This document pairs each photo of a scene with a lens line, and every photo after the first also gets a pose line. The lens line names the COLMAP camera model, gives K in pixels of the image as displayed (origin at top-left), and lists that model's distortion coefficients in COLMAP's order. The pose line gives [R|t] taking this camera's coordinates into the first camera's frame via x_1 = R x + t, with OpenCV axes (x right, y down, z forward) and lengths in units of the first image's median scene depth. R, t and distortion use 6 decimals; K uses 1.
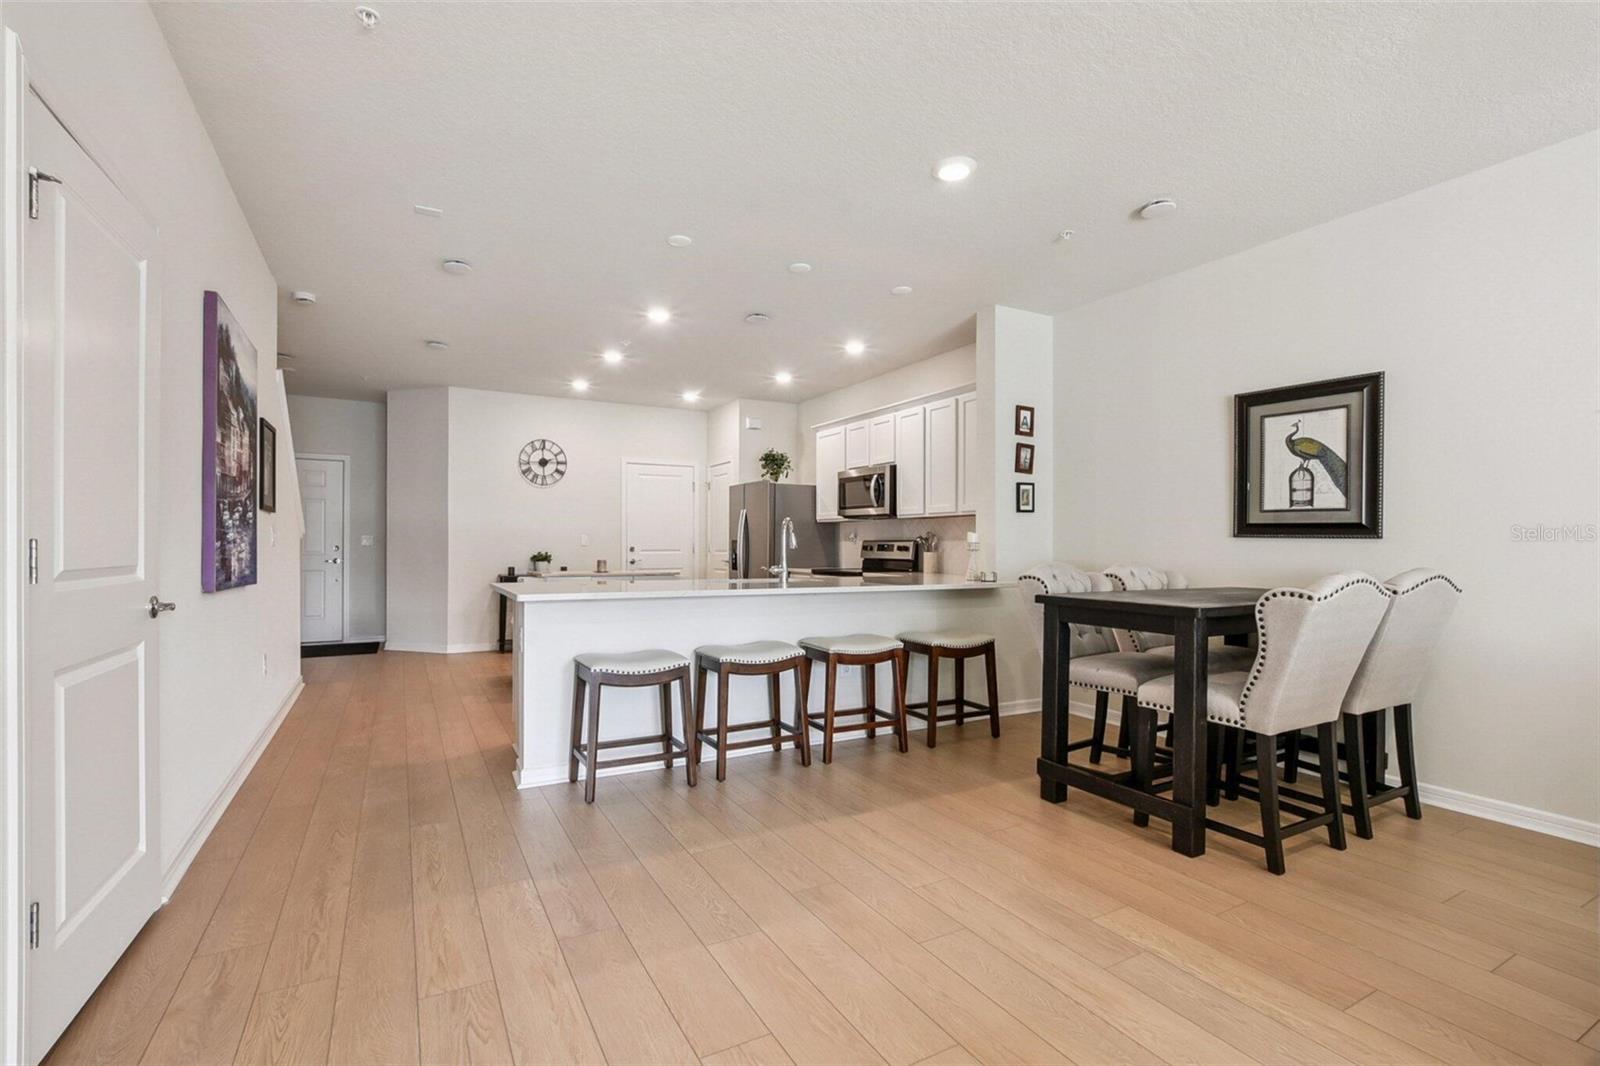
lens RADIAL K [[708.6, 0, 756.0], [0, 708.6, 536.6], [0, 0, 1]] dist [-0.024705, -0.000048]
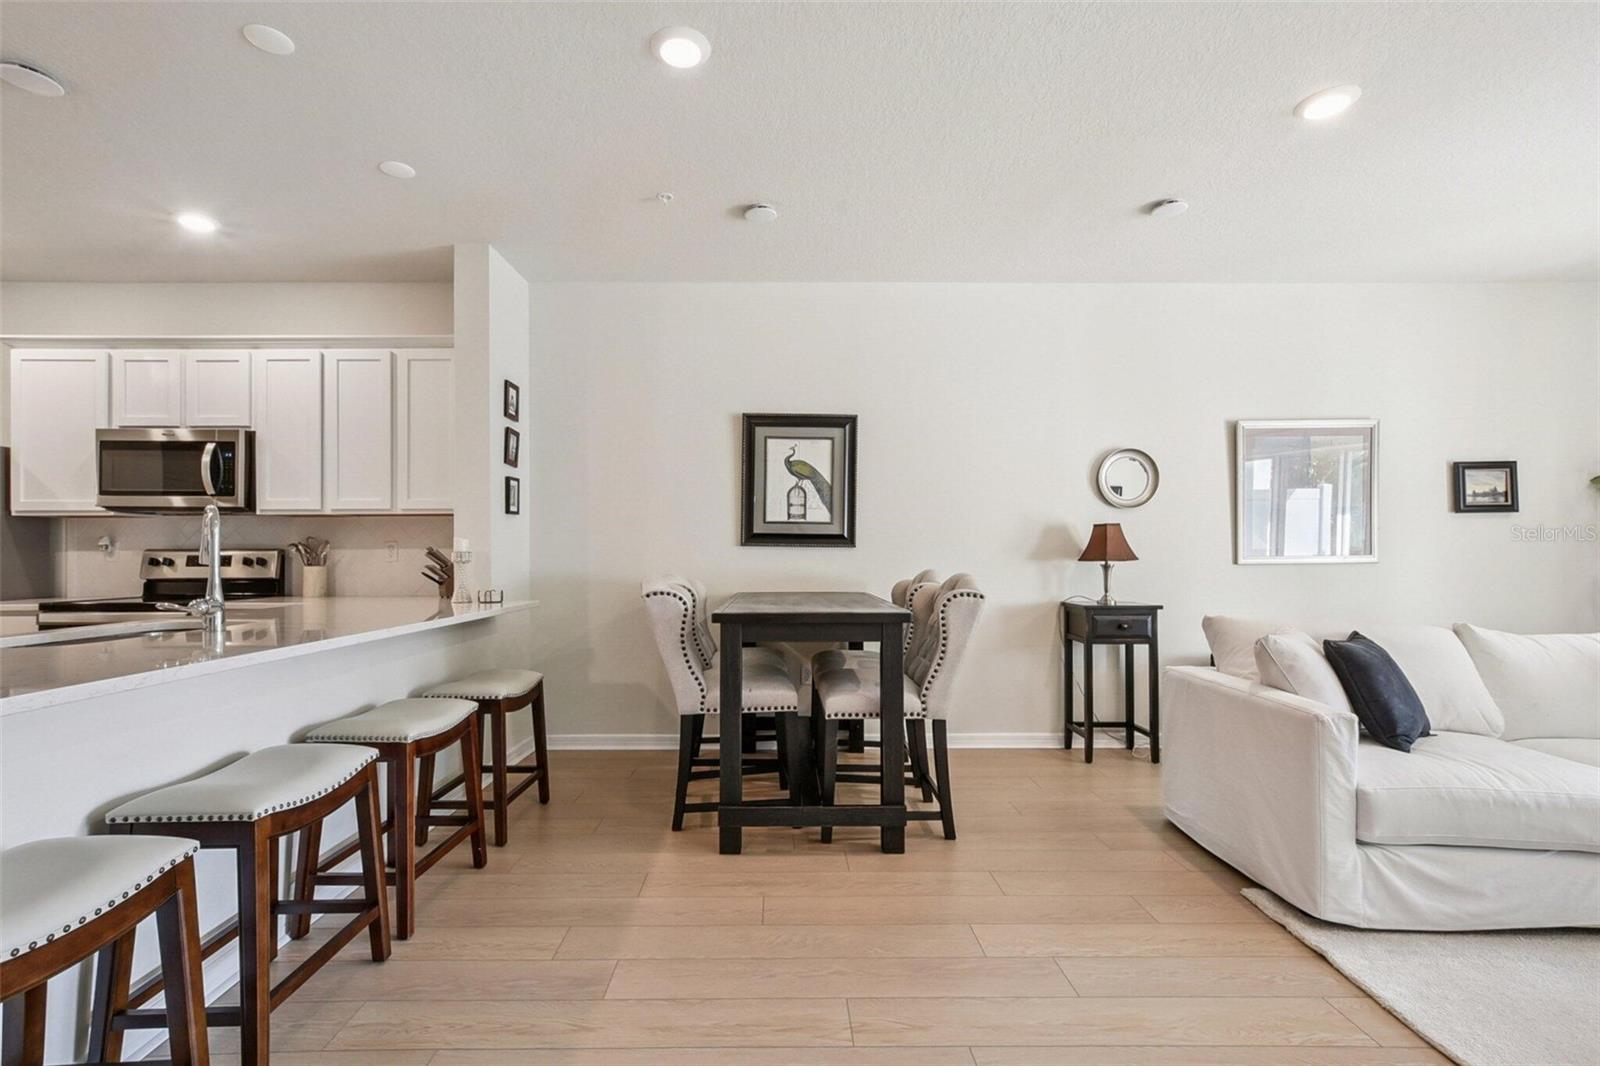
lens RADIAL K [[719.1, 0, 807.0], [0, 719.1, 545.7], [0, 0, 1]] dist [-0.000186, 0.000111]
pose [[0.450589, 0.003787, 0.892723, -0.272310], [-0.004166, 0.999989, -0.002139, 0.002879], [-0.892722, -0.002755, 0.450600, 0.441857]]
